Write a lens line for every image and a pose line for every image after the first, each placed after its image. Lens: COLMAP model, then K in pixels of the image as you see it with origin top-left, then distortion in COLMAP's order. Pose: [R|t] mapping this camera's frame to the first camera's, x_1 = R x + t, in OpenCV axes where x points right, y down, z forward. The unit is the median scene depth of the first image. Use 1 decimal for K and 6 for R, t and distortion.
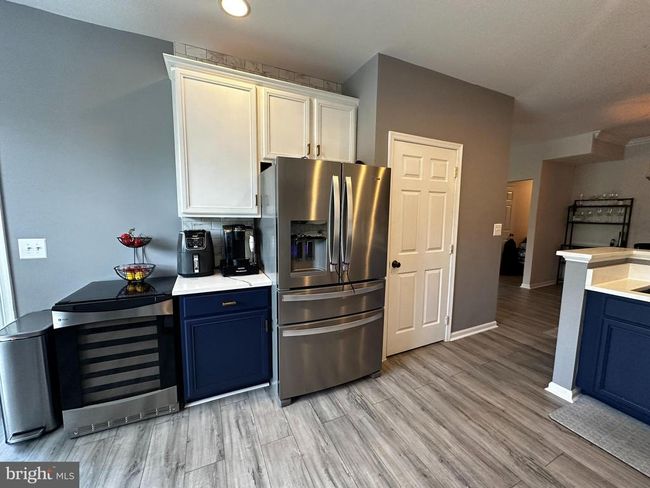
lens RADIAL K [[258.5, 0, 325.0], [0, 258.5, 244.0], [0, 0, 1]] dist [0.002032, 0.000117]
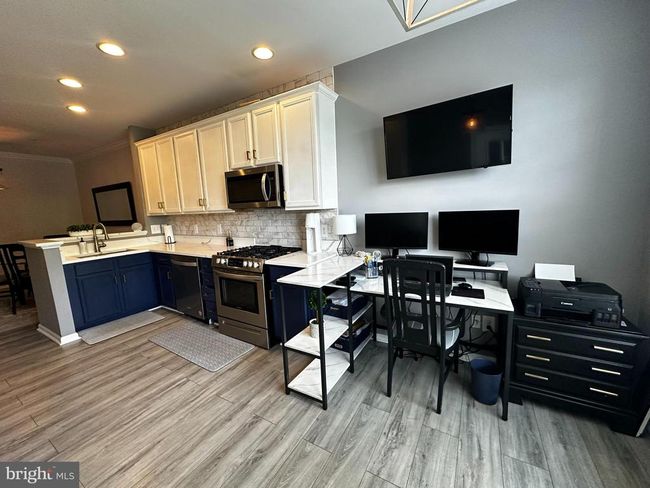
lens RADIAL K [[258.5, 0, 325.0], [0, 258.5, 244.0], [0, 0, 1]] dist [0.002032, 0.000117]
pose [[-0.572645, -0.091352, 0.814698, -0.362606], [0.137671, 0.968943, 0.205416, -0.014366], [-0.808161, 0.229791, -0.542284, 0.181714]]
